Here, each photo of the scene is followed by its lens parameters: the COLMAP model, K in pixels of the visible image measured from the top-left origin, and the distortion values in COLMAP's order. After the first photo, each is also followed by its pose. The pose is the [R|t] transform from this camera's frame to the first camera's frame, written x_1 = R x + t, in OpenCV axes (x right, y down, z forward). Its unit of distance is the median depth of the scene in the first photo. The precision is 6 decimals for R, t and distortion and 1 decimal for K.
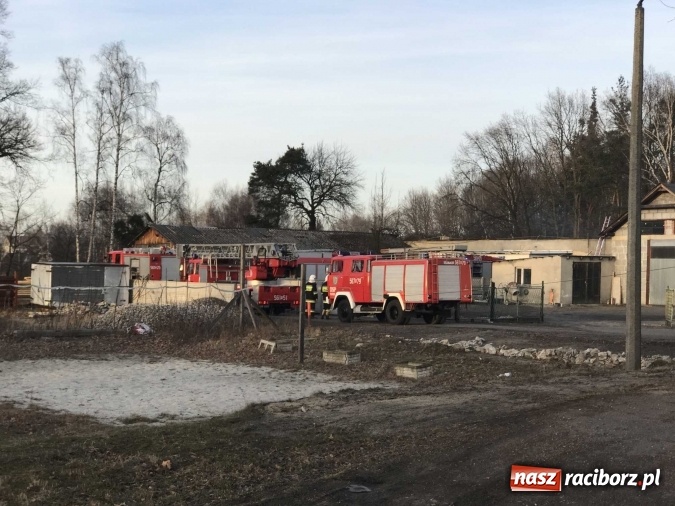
lens RADIAL K [[1113.4, 0, 337.5], [0, 1113.4, 282.5], [0, 0, 1]] dist [0.019340, 0.095082]
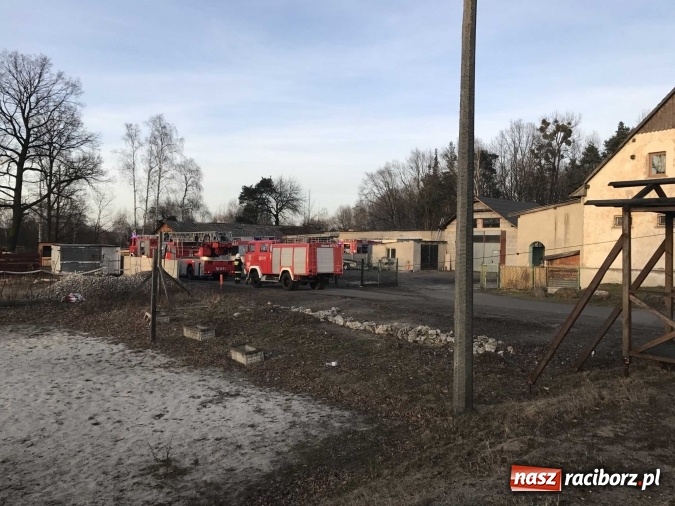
lens RADIAL K [[554.9, 0, 336.9], [0, 554.9, 246.5], [0, 0, 1]] dist [0.169336, -0.427223]
pose [[0.998874, 0.002887, 0.047362, 0.052382], [-0.002306, 0.999921, -0.012319, -0.005464], [-0.047394, 0.012195, 0.998802, 0.202882]]
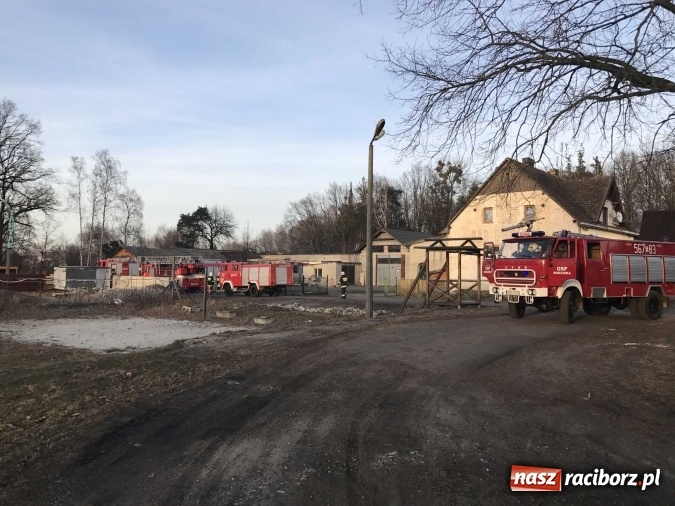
lens RADIAL K [[554.9, 0, 336.9], [0, 554.9, 246.5], [0, 0, 1]] dist [0.169336, -0.427223]
pose [[0.980291, 0.006168, 0.197461, -0.000372], [0.004261, 0.998620, -0.052345, 0.000157], [-0.197512, 0.052154, 0.978912, -0.005600]]
